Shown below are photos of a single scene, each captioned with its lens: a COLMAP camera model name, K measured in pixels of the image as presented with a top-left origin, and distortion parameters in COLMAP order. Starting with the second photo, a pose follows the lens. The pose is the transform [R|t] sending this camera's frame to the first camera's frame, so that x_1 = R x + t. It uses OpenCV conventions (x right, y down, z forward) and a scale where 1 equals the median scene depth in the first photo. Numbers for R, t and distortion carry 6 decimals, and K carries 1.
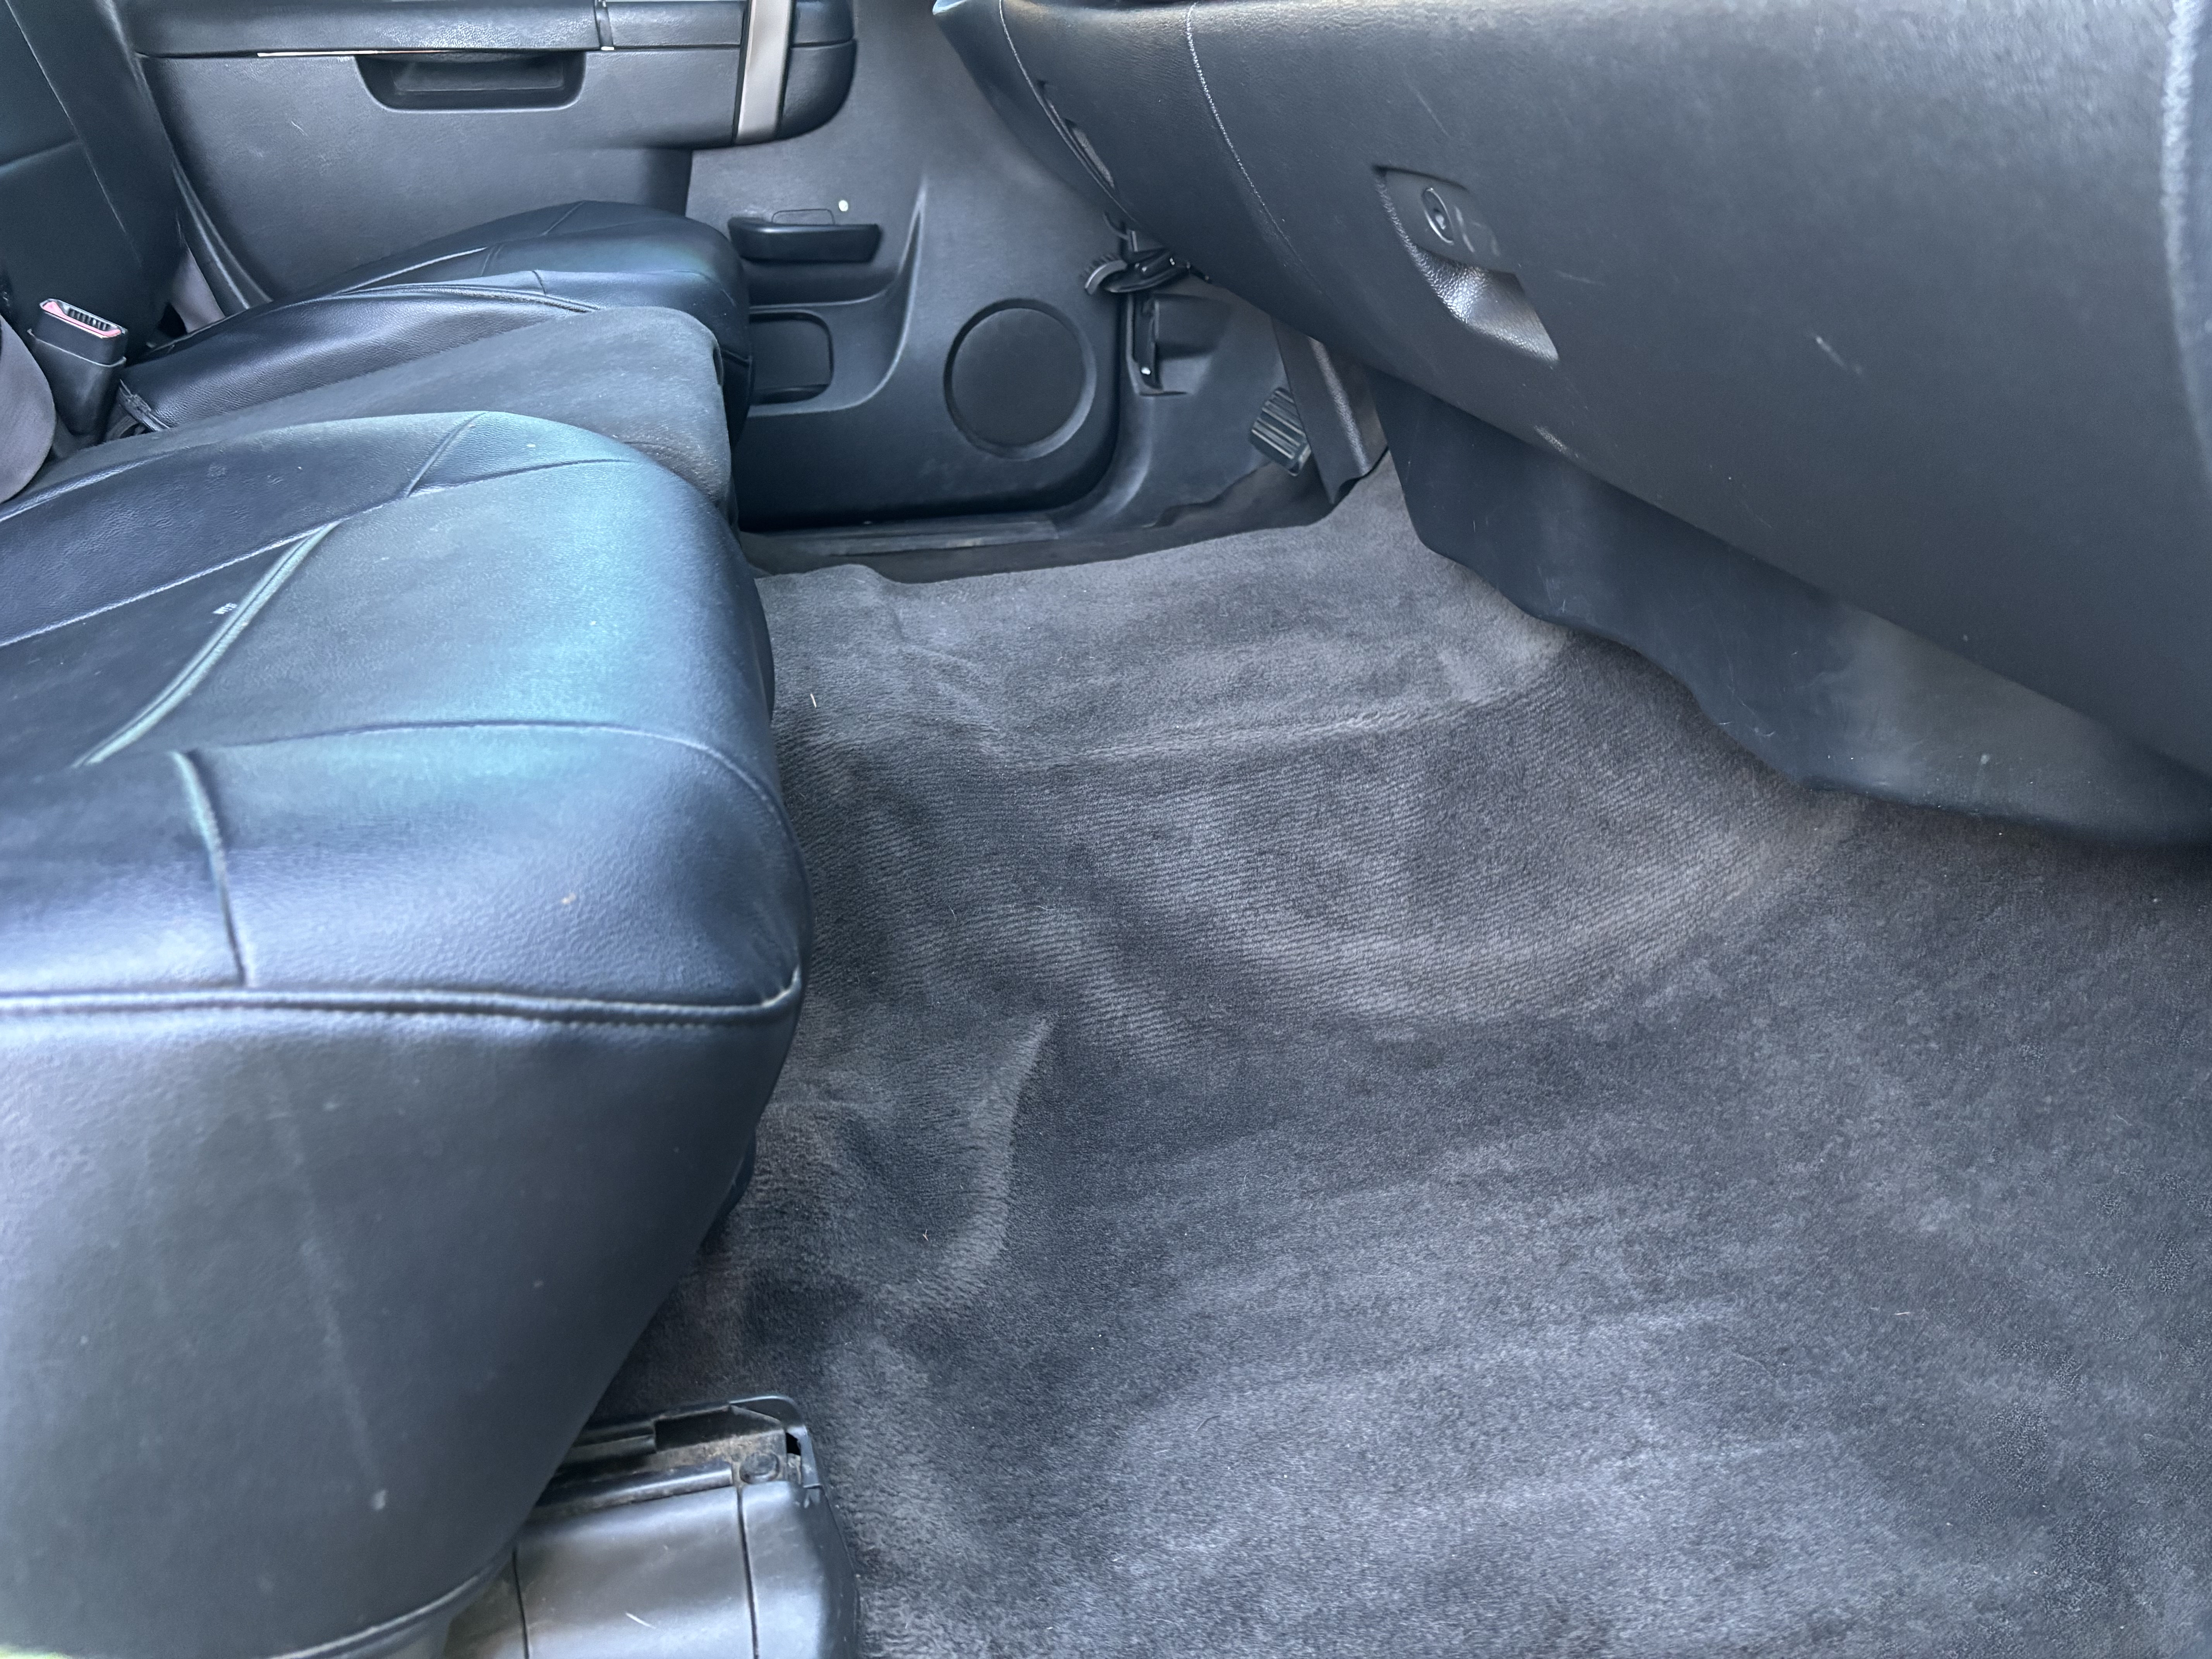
lens RADIAL K [[1675.4, 0, 1106.0], [0, 1675.4, 829.5], [0, 0, 1]] dist [0.047899, -0.046056]
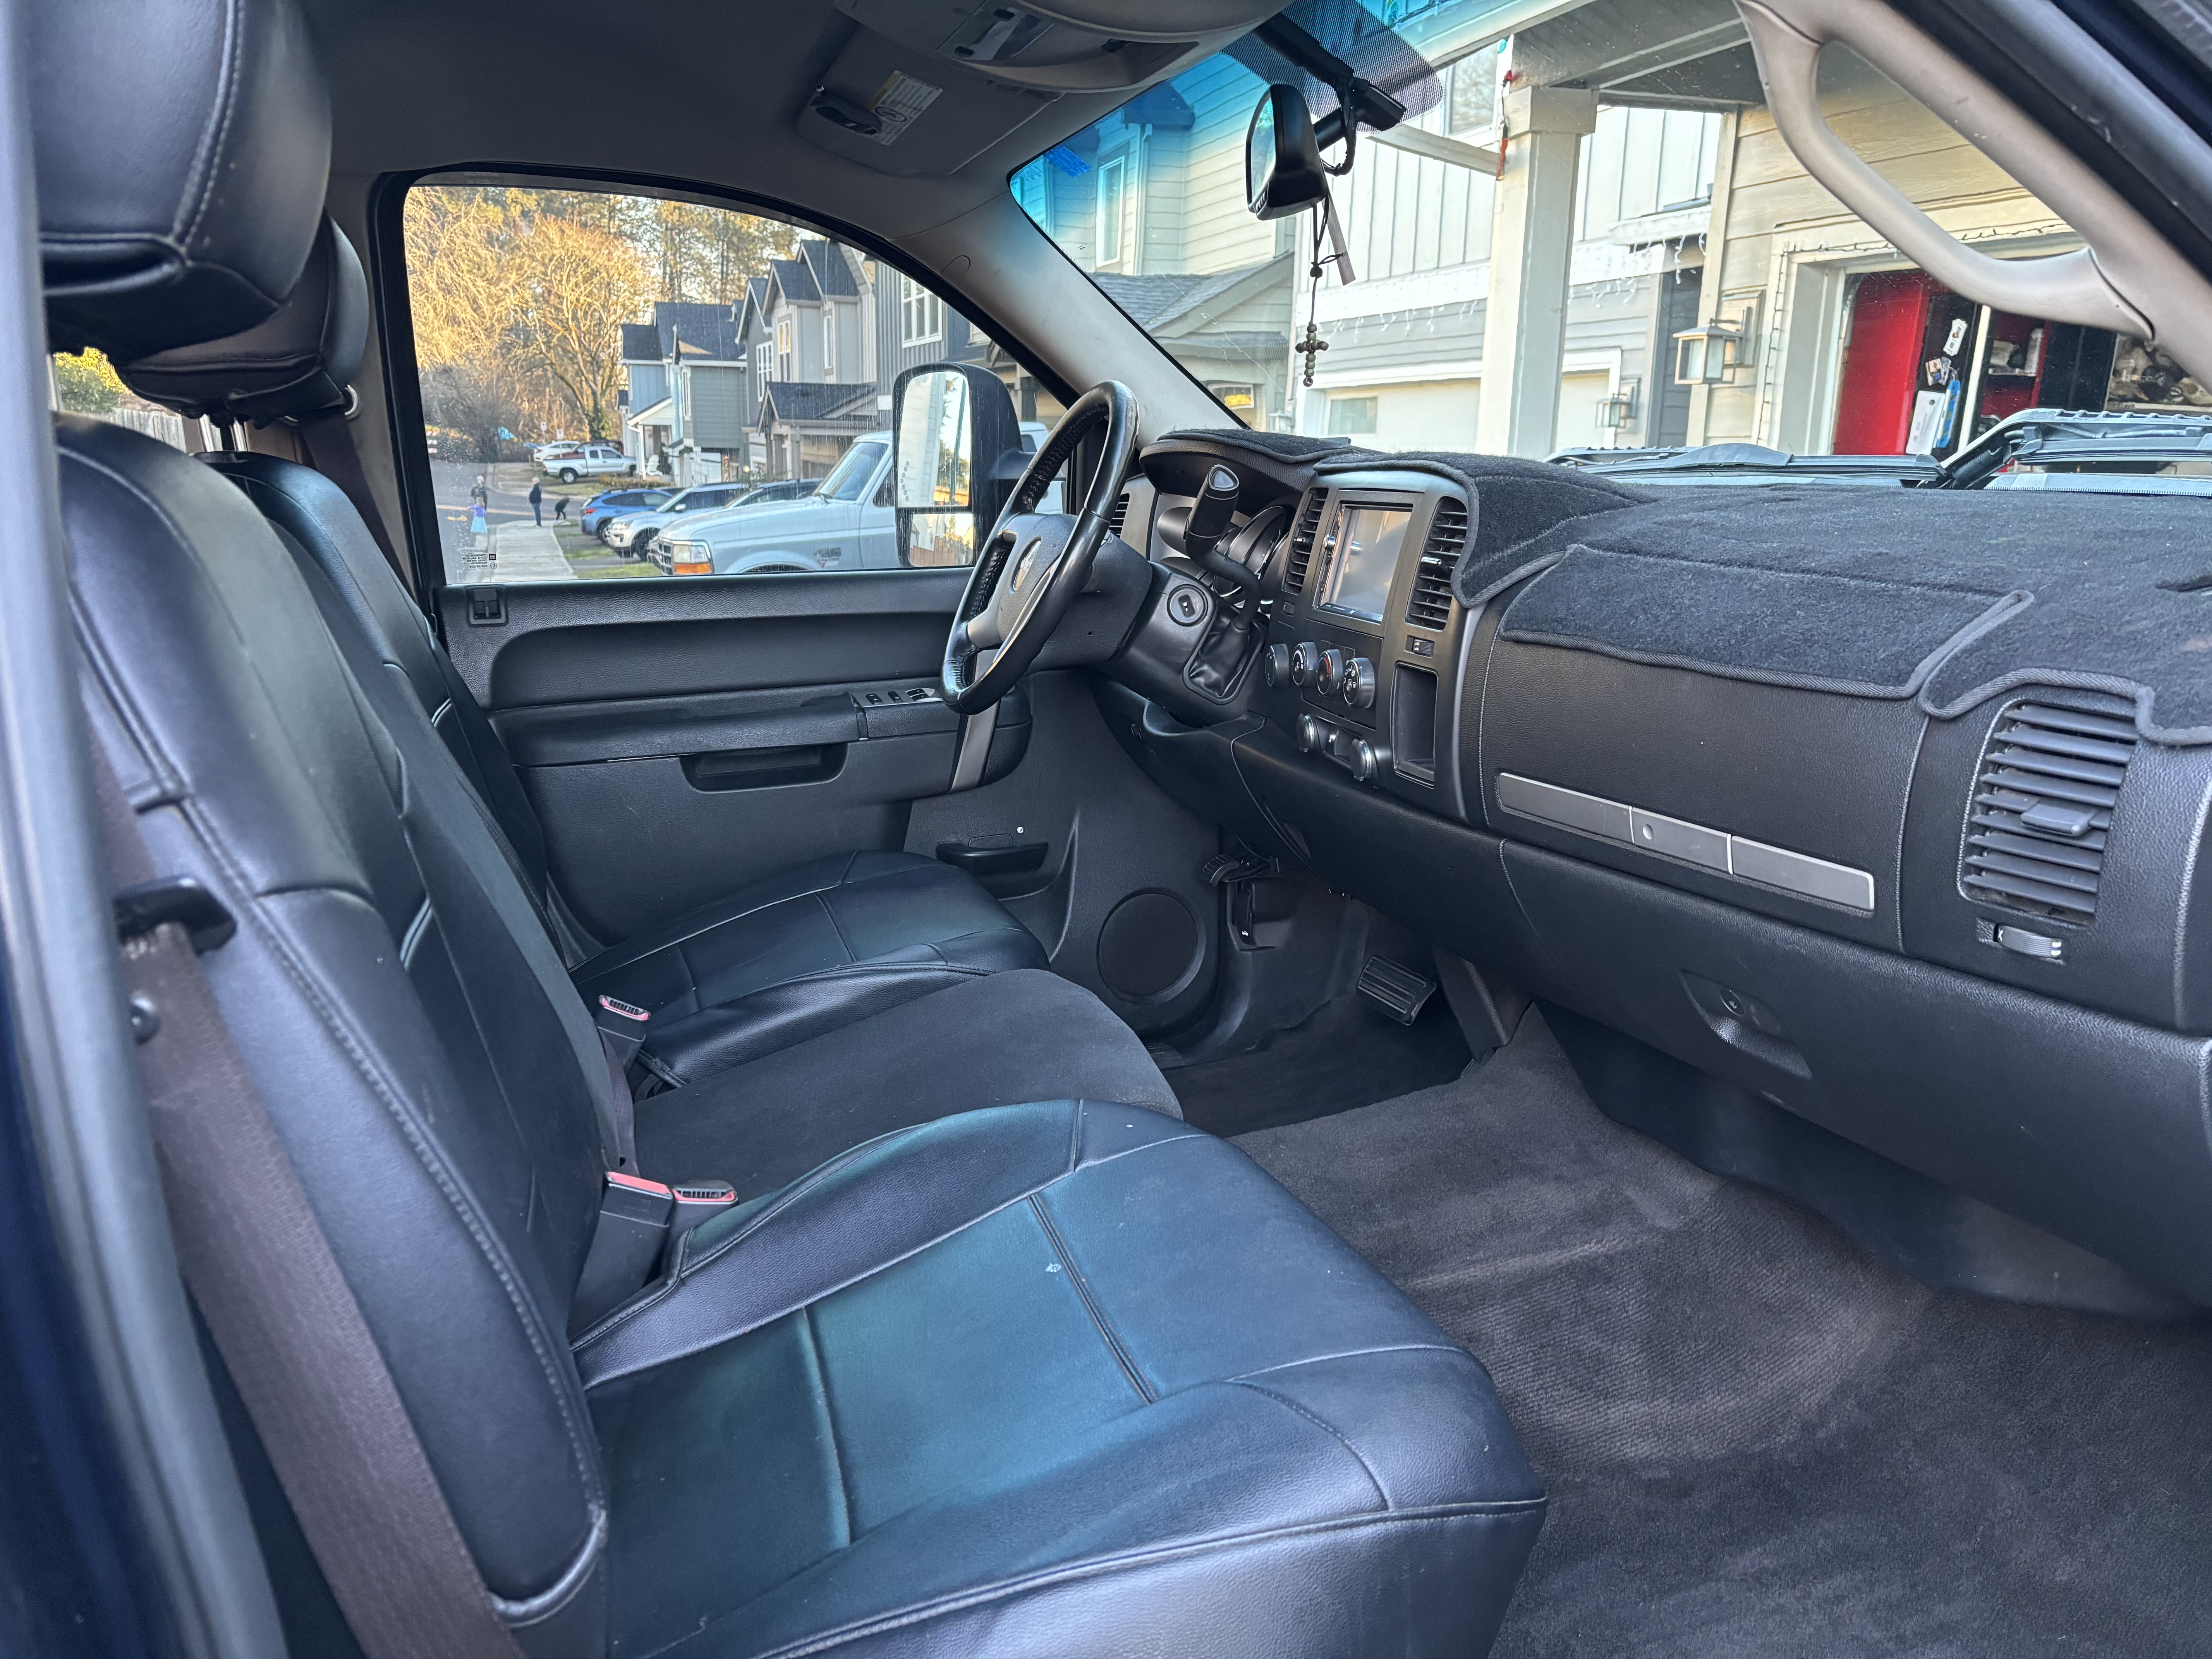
lens RADIAL K [[1675.4, 0, 1106.0], [0, 1675.4, 829.5], [0, 0, 1]] dist [0.047899, -0.046056]
pose [[0.992583, -0.050052, 0.110786, -0.418032], [0.075483, 0.968104, -0.238908, -0.098336], [-0.095295, 0.245498, 0.964702, -0.466047]]
